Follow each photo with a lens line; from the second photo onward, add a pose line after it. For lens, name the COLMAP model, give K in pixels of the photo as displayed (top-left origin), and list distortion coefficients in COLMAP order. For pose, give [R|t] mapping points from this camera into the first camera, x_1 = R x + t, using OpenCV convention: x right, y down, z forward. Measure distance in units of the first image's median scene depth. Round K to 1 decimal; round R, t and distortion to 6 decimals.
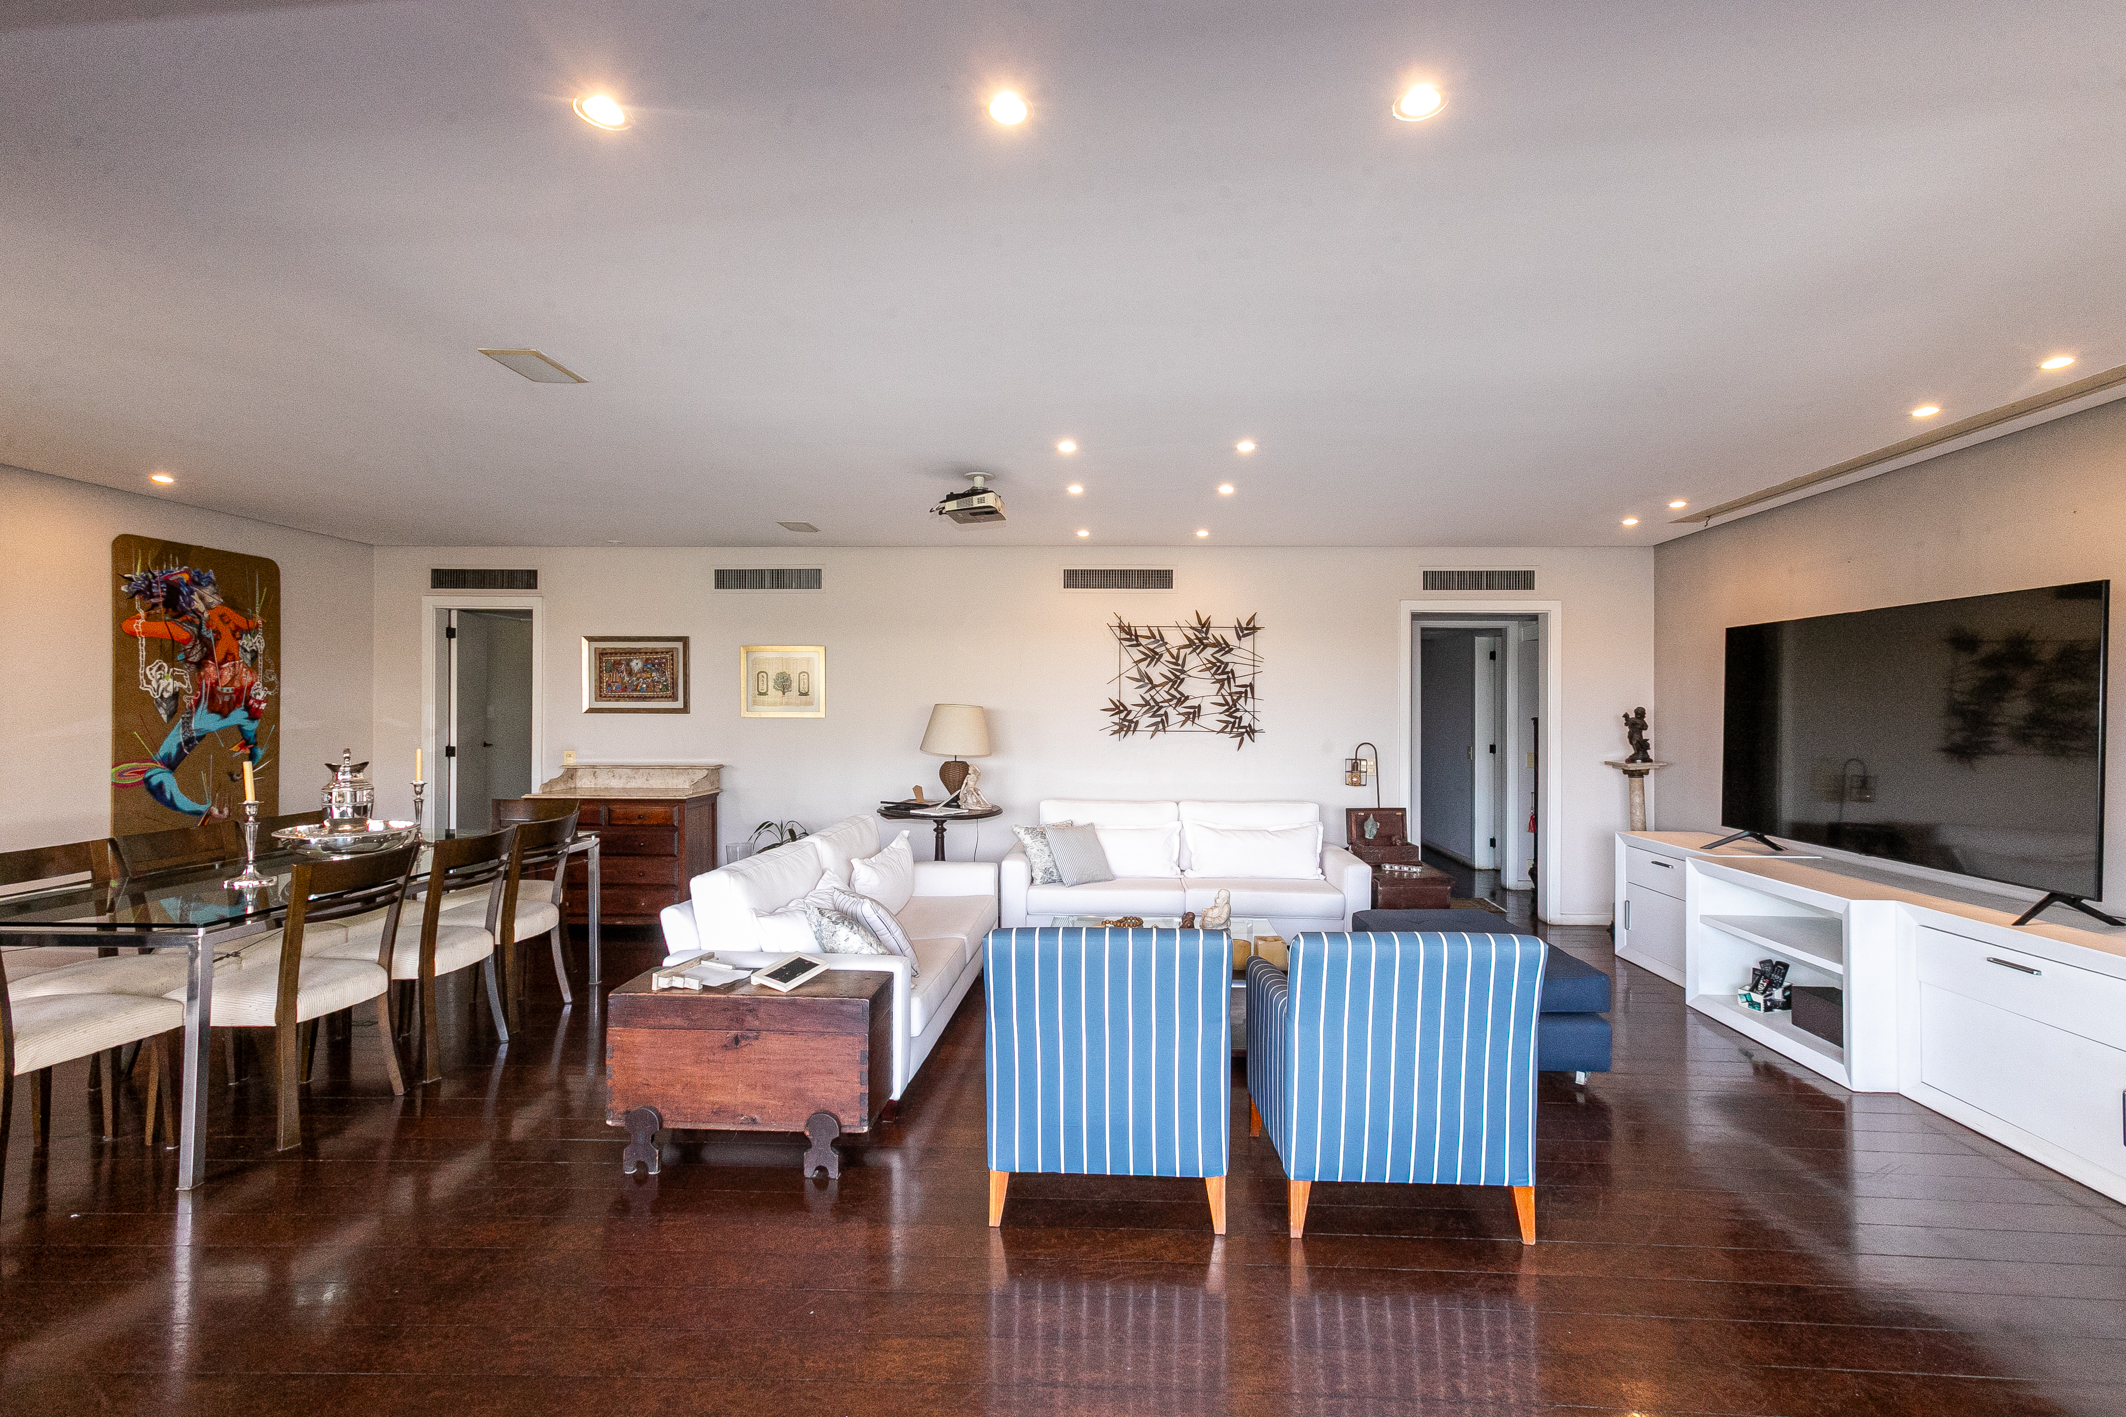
lens RADIAL K [[955.3, 0, 1059.8], [0, 955.3, 707.7], [0, 0, 1]] dist [0.008858, 0.002073]
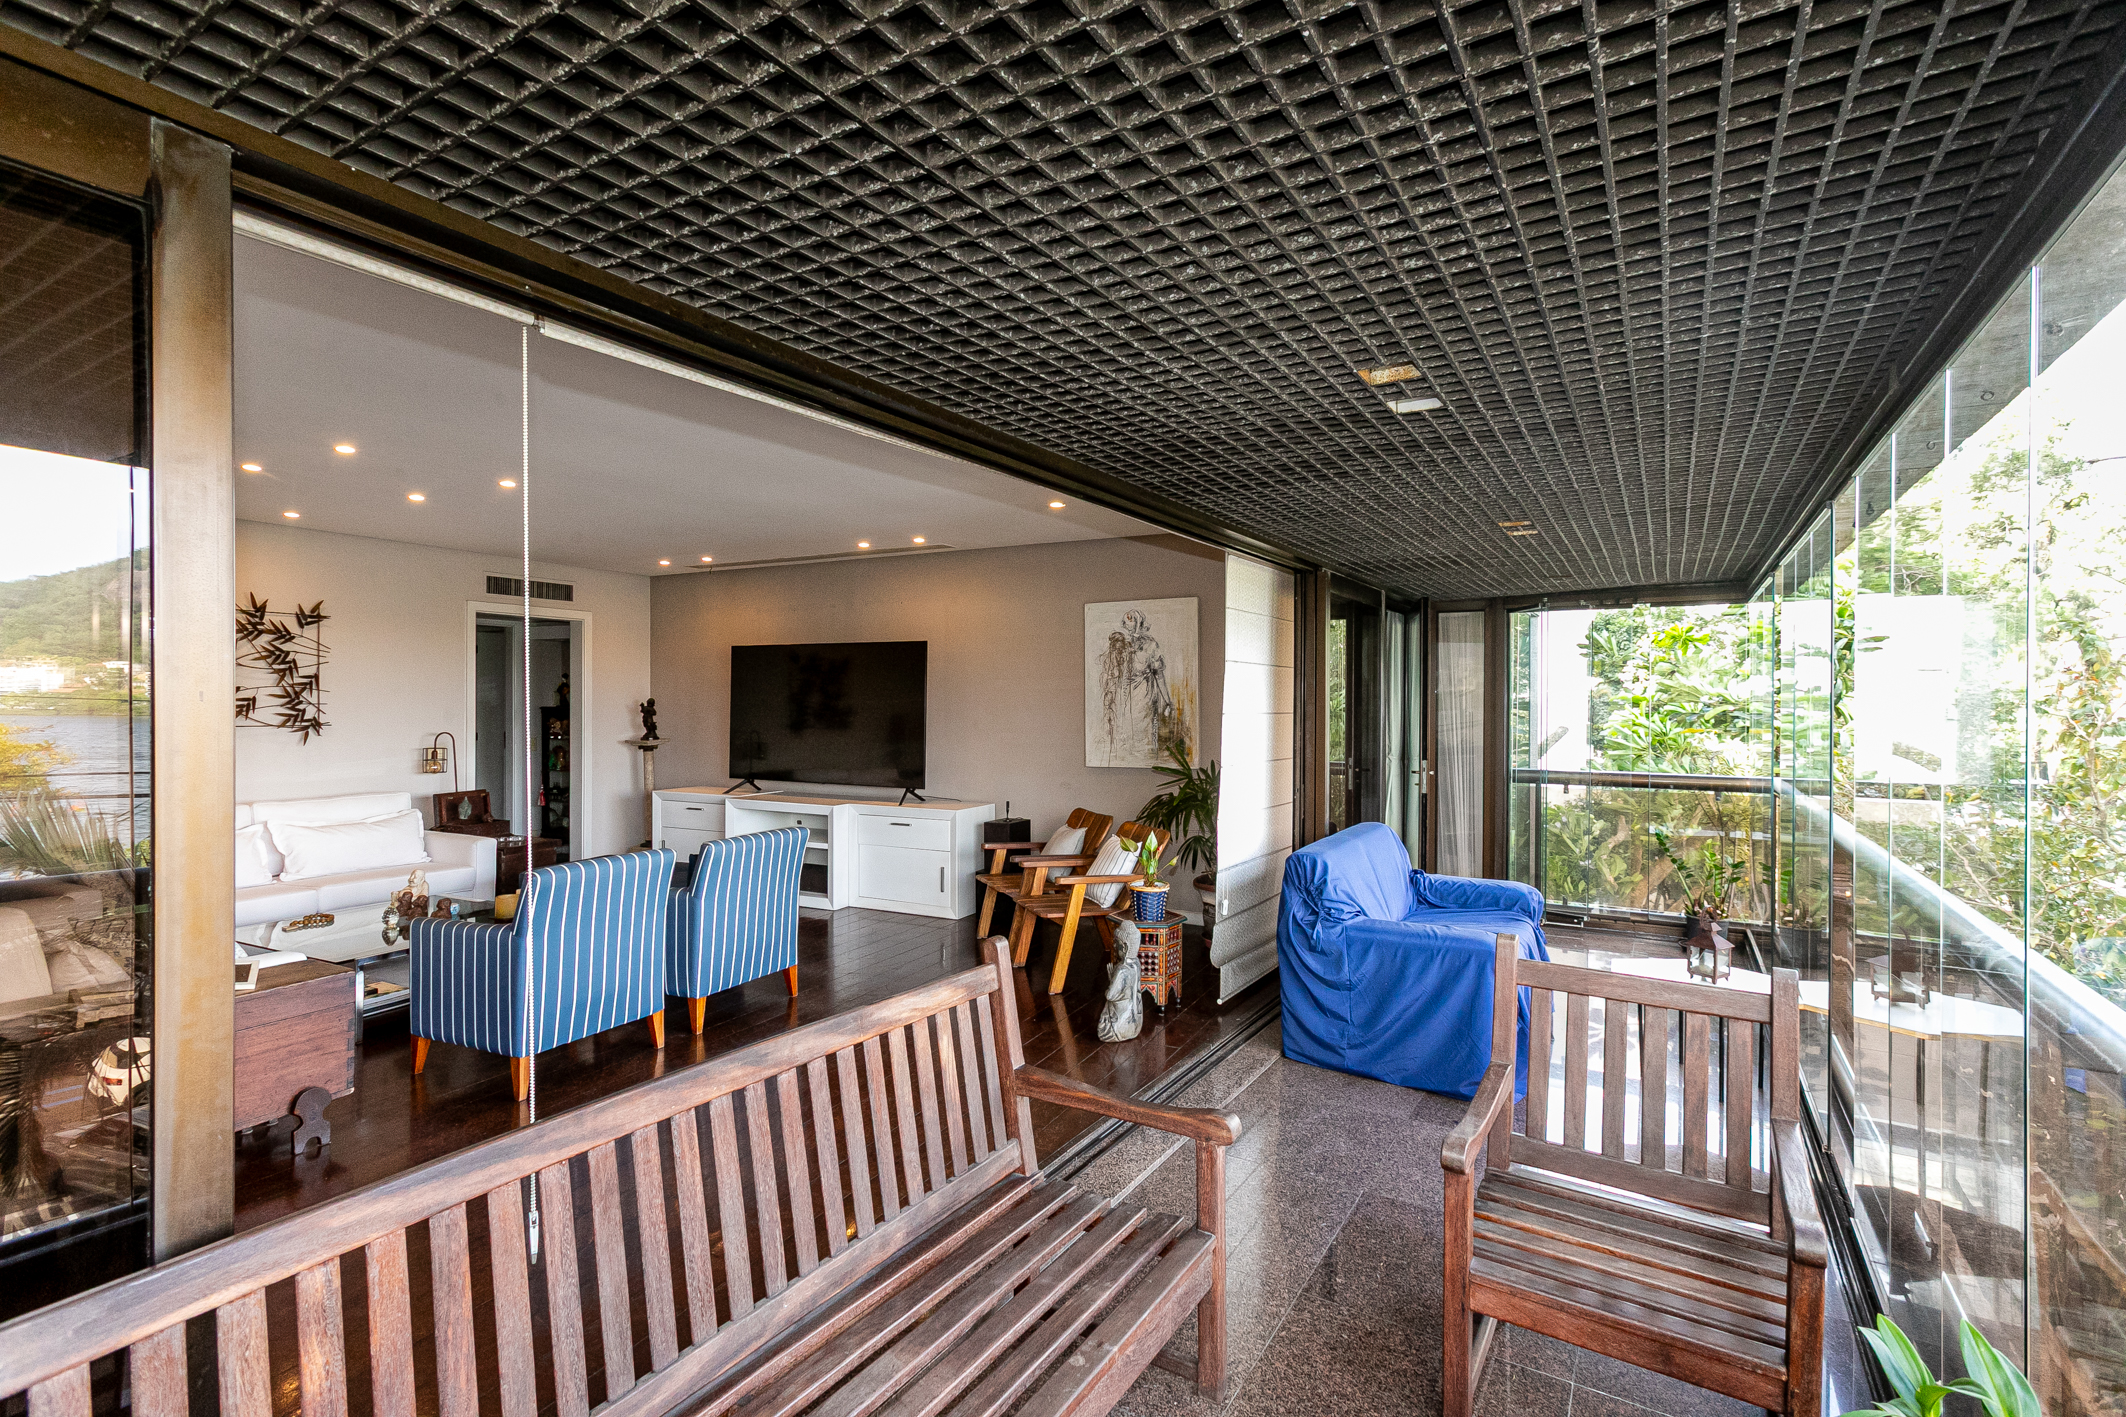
lens RADIAL K [[955.3, 0, 1070.6], [0, 955.3, 708.6], [0, 0, 1]] dist [0.008858, 0.002073]
pose [[0.417648, -0.011625, 0.908534, -0.358355], [0.001548, 0.999926, 0.012083, -0.001594], [-0.908607, -0.003640, 0.417635, -0.083562]]
